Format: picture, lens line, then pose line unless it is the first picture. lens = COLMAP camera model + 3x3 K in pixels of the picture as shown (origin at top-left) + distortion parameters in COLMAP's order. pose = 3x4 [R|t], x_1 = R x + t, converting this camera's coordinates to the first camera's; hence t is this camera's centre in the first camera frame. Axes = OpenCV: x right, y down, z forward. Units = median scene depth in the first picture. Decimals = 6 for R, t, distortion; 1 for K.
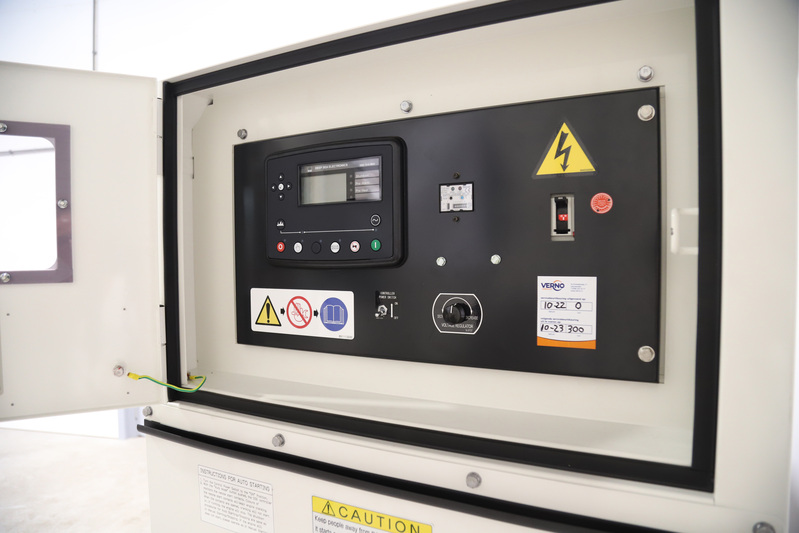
lens RADIAL K [[529.5, 0, 394.8], [0, 529.5, 268.2], [0, 0, 1]] dist [-0.100829, 0.011335]
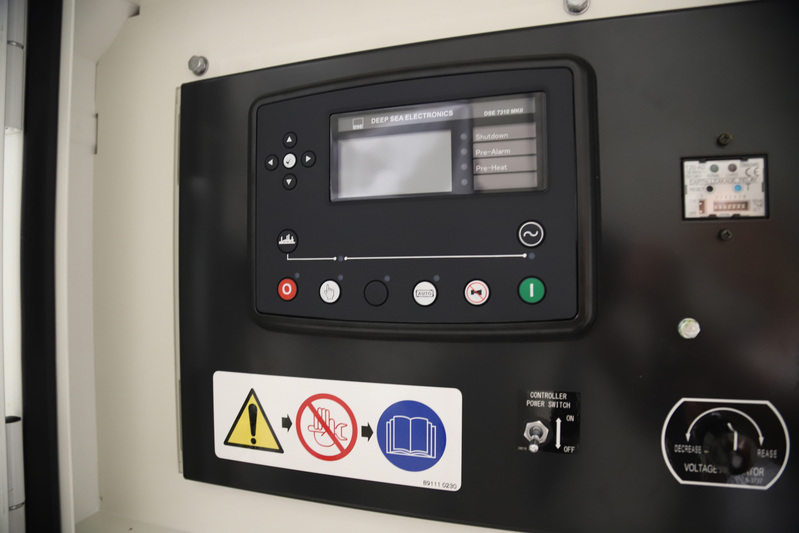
lens RADIAL K [[529.5, 0, 407.2], [0, 529.5, 268.6], [0, 0, 1]] dist [-0.100829, 0.011335]
pose [[0.985540, 0.005675, 0.169349, -0.202196], [0.001003, 0.999226, -0.039319, -0.042475], [-0.169441, 0.038920, 0.984772, 0.554155]]
